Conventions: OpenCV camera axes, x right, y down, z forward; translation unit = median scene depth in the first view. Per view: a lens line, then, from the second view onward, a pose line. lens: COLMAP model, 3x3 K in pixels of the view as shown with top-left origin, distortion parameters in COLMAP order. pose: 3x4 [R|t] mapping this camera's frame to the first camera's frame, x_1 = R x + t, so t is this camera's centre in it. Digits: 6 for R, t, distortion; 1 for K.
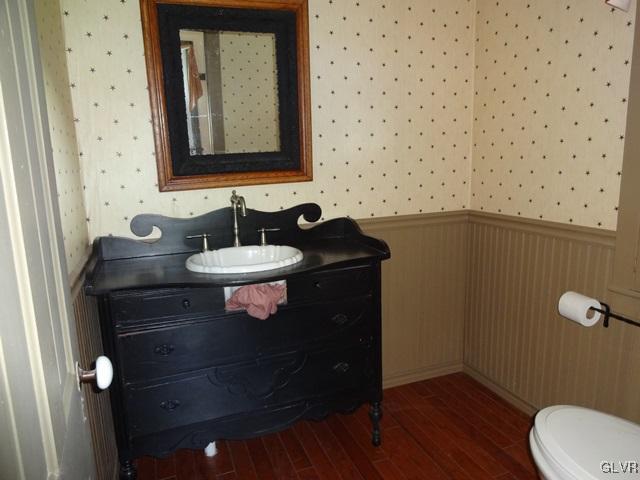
lens RADIAL K [[471.9, 0, 318.7], [0, 471.9, 240.4], [0, 0, 1]] dist [-0.002850, -0.017496]
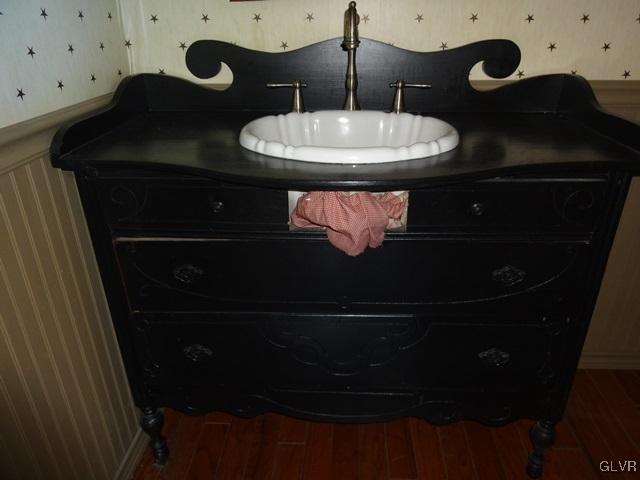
lens RADIAL K [[471.9, 0, 326.8], [0, 471.9, 246.1], [0, 0, 1]] dist [-0.002850, -0.017496]
pose [[0.919641, 0.196776, -0.339912, 0.029066], [-0.095740, 0.951649, 0.291886, 0.005266], [0.380914, -0.235887, 0.894015, 0.453771]]
